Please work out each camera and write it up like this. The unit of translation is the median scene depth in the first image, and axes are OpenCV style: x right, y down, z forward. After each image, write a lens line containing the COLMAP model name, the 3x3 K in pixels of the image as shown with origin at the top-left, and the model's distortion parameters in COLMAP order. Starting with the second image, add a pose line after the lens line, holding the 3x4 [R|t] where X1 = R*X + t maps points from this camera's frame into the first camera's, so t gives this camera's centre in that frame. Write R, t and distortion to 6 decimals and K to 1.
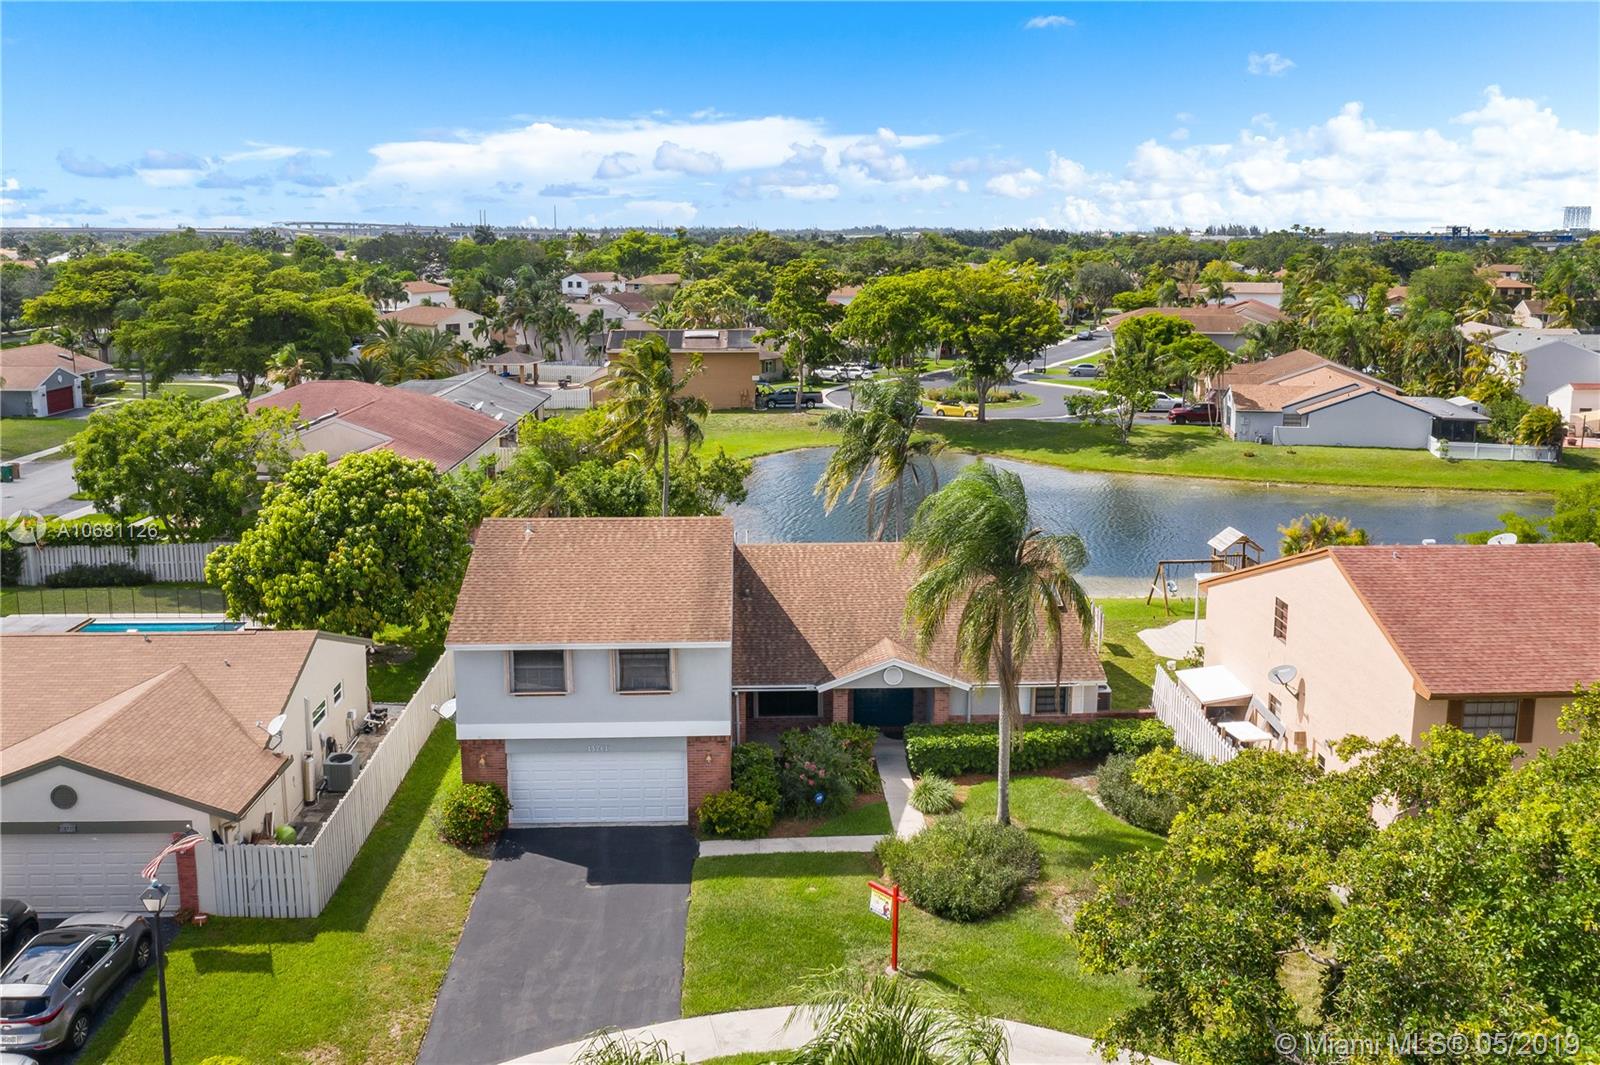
lens RADIAL K [[1306.5, 0, 804.5], [0, 1306.5, 466.8], [0, 0, 1]] dist [-0.030590, 0.001258]
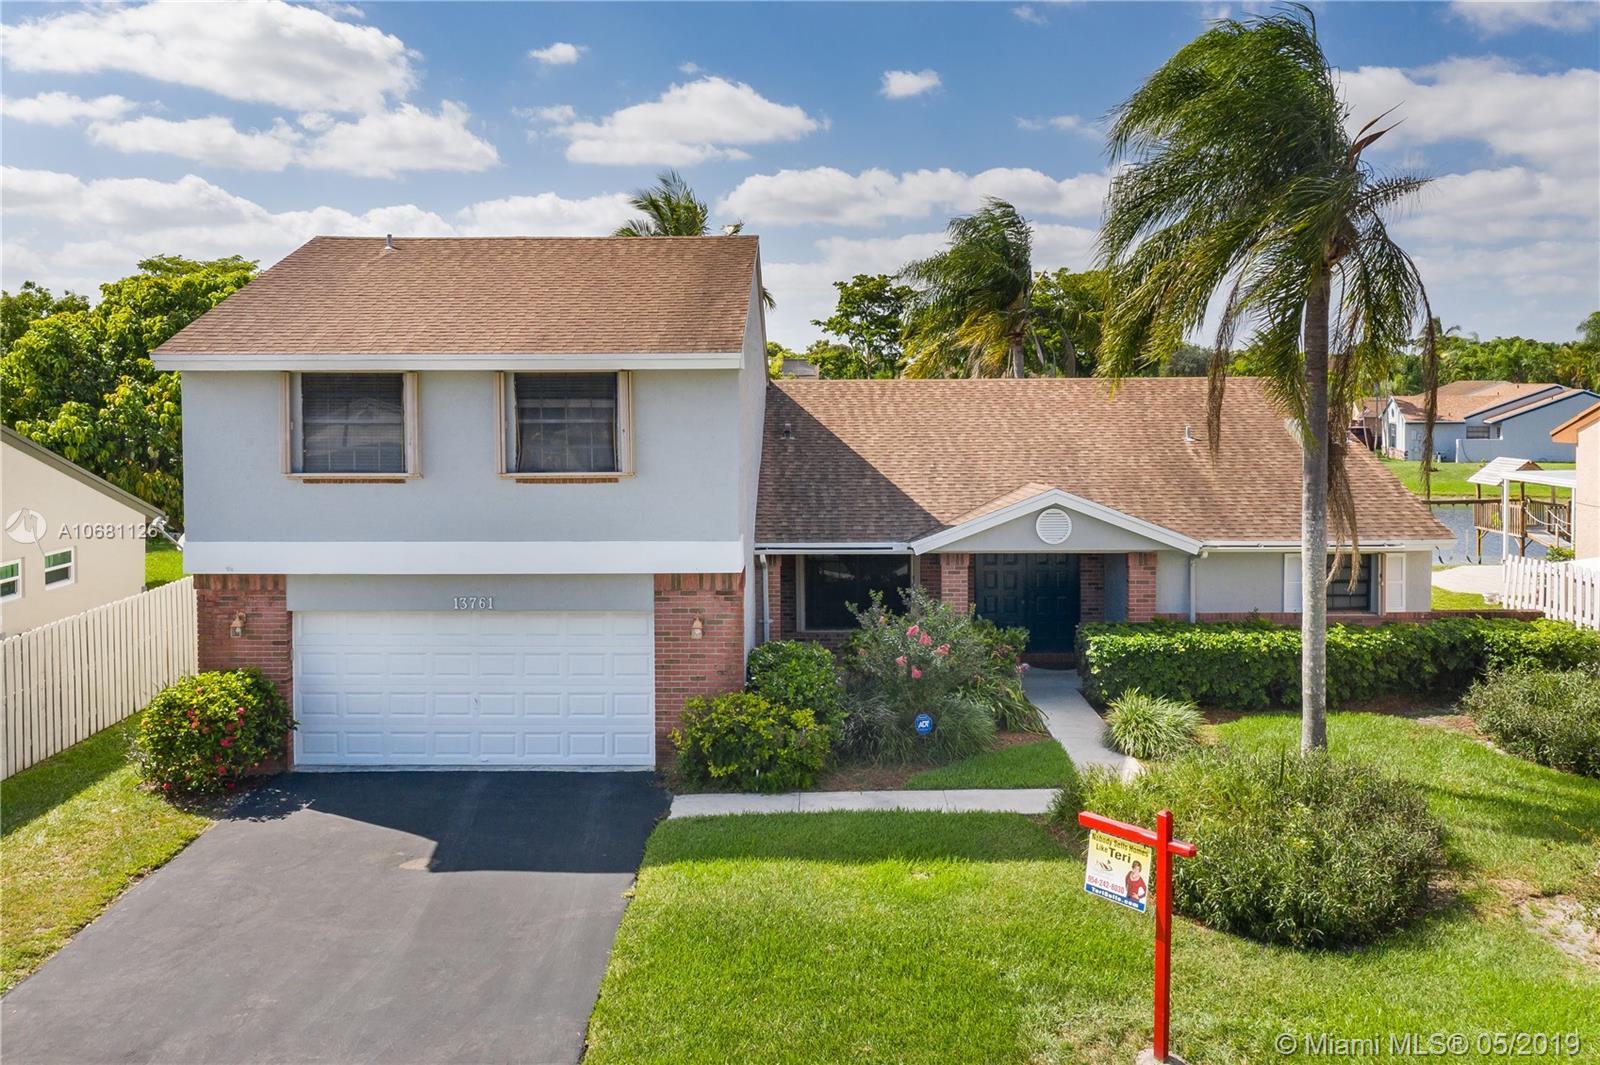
lens RADIAL K [[1327.2, 0, 801.1], [0, 1327.2, 423.5], [0, 0, 1]] dist [-0.013717, 0.019781]
pose [[0.998816, -0.002034, -0.048609, -0.010692], [-0.004689, 0.990451, -0.137783, 0.219052], [0.048425, 0.137848, 0.989269, 0.505861]]
